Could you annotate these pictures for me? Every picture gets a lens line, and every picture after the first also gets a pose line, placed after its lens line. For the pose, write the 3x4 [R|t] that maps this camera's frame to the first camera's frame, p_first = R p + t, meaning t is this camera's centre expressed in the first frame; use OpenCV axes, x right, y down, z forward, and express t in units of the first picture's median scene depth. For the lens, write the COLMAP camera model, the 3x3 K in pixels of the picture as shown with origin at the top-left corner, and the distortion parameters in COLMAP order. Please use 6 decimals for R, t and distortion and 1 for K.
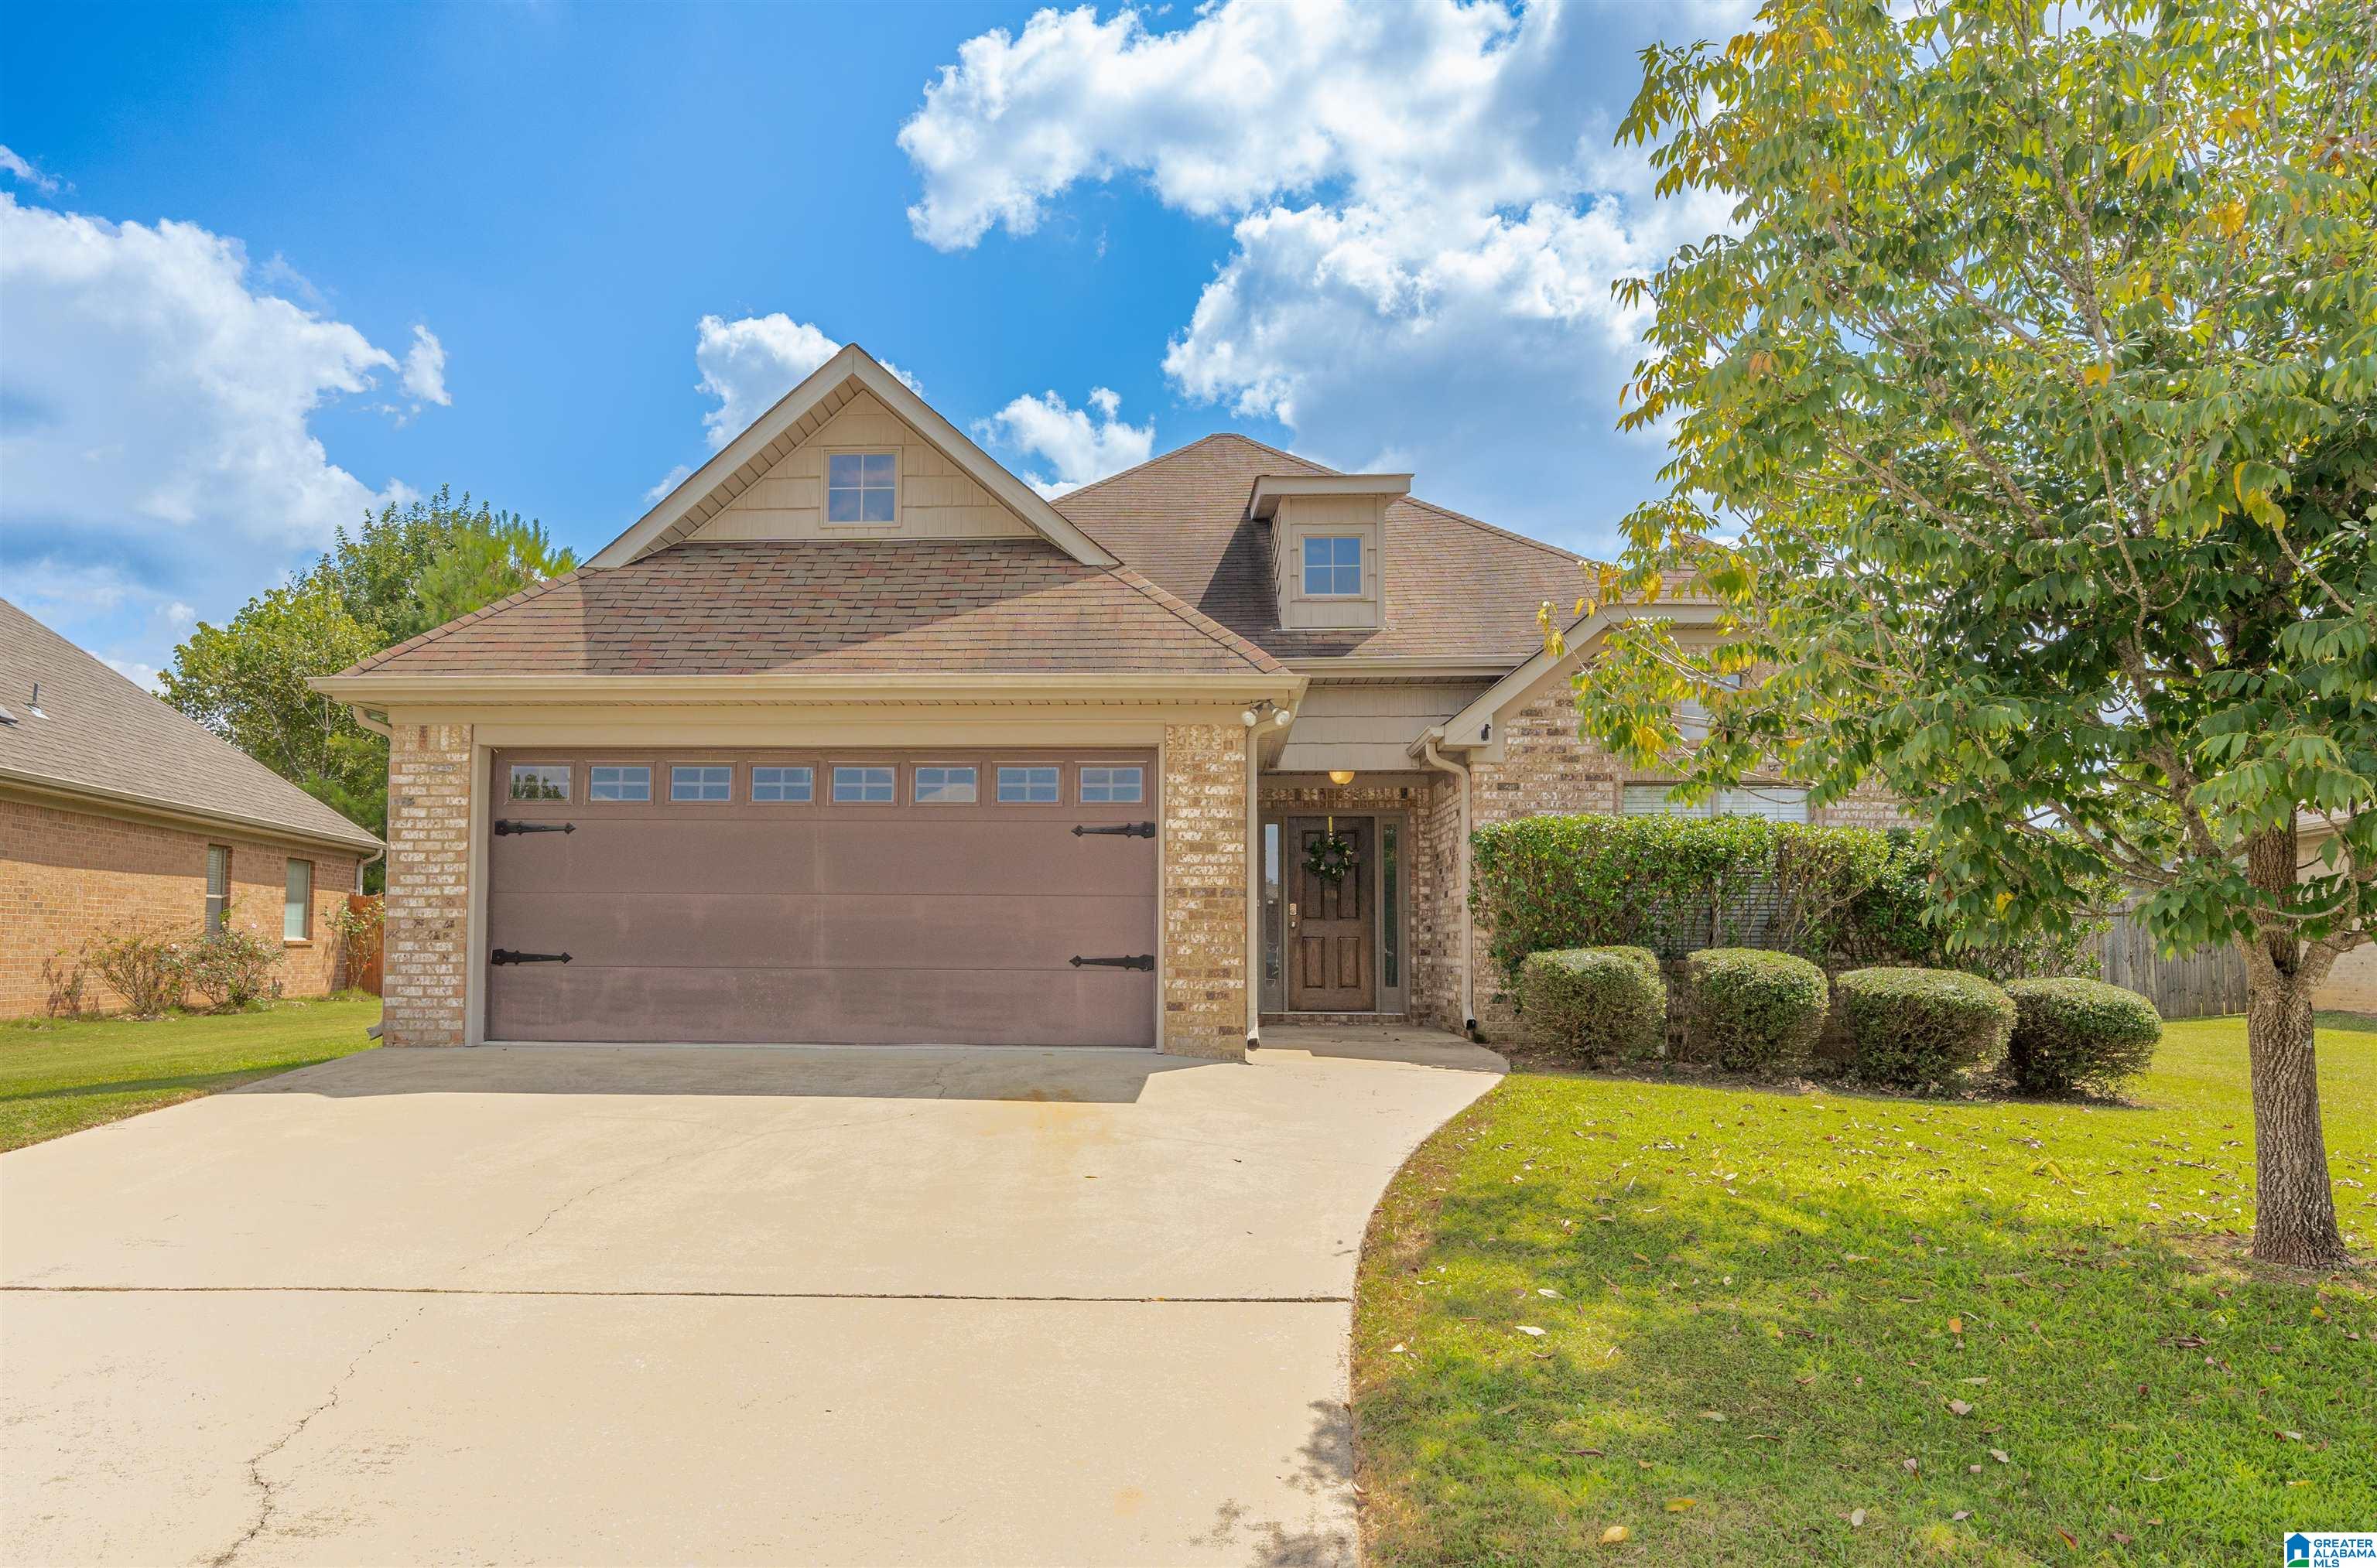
lens RADIAL K [[1361.9, 0, 1185.6], [0, 1361.9, 869.1], [0, 0, 1]] dist [0.006194, 0.034078]
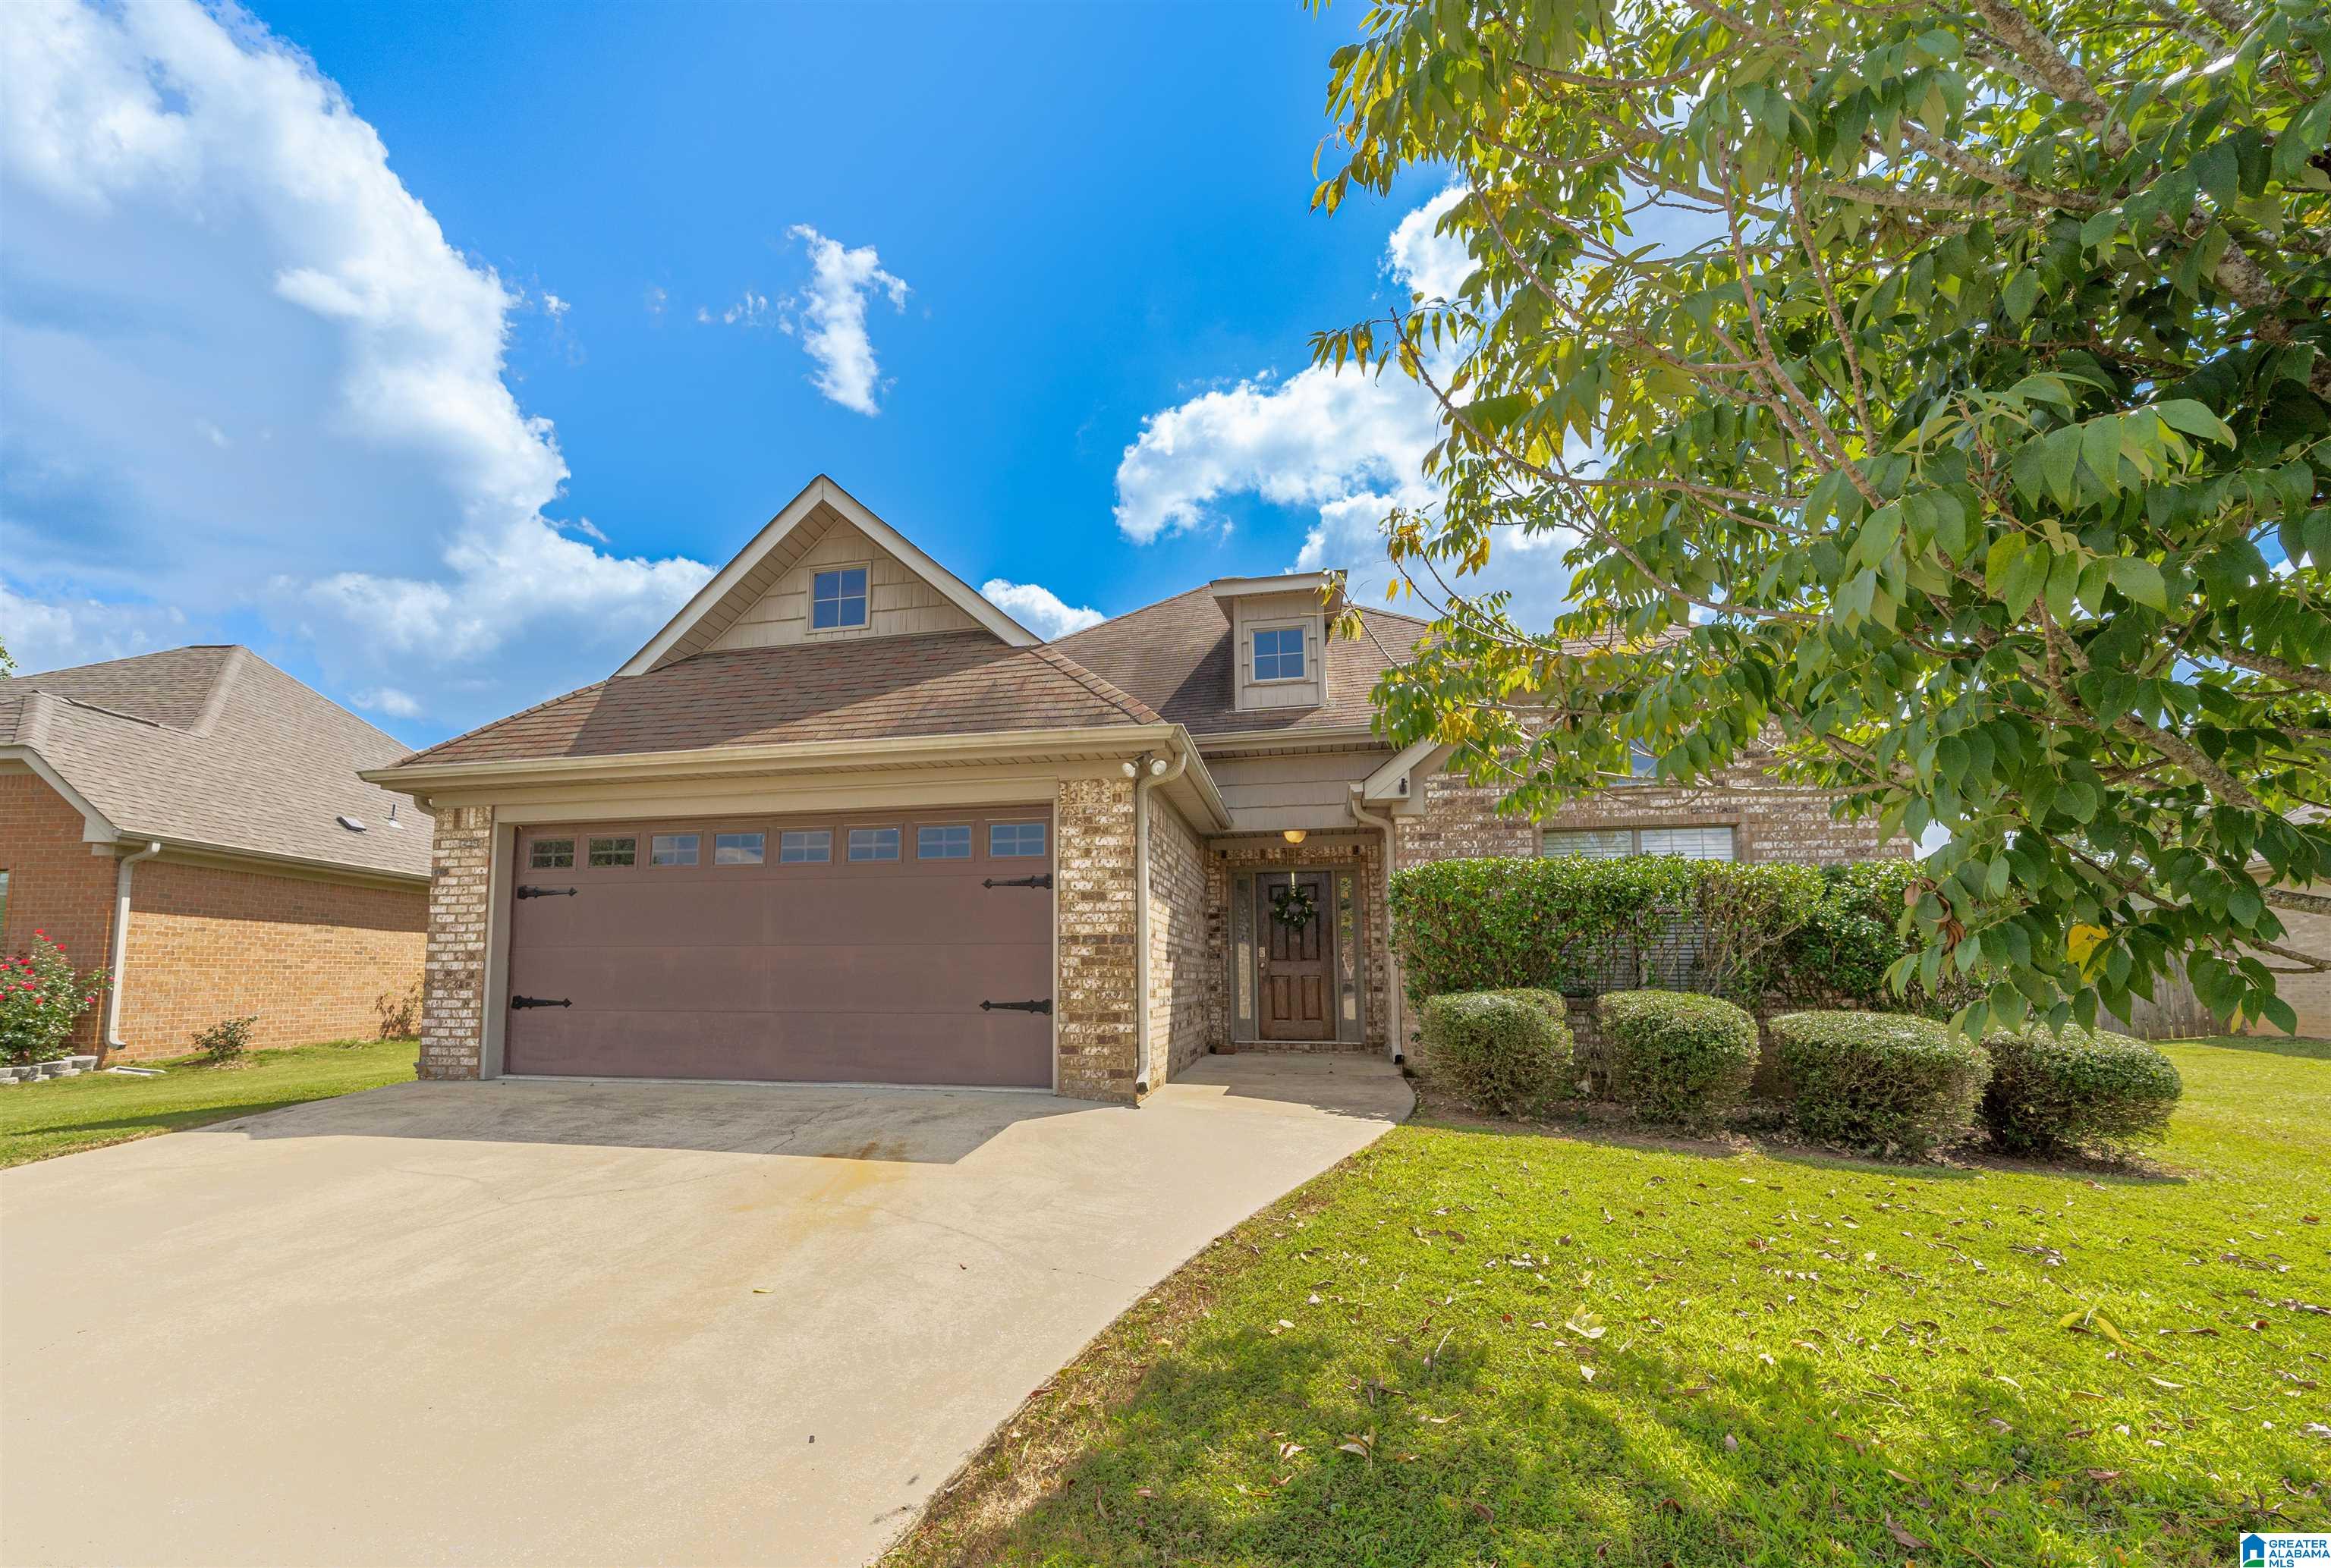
lens RADIAL K [[880.7, 0, 1166.4], [0, 880.7, 883.1], [0, 0, 1]] dist [0.007841, -0.000029]
pose [[0.986045, -0.023643, -0.164789, 0.175801], [0.016068, 0.998758, -0.047153, 0.006662], [0.165699, 0.043847, 0.985201, 0.338510]]
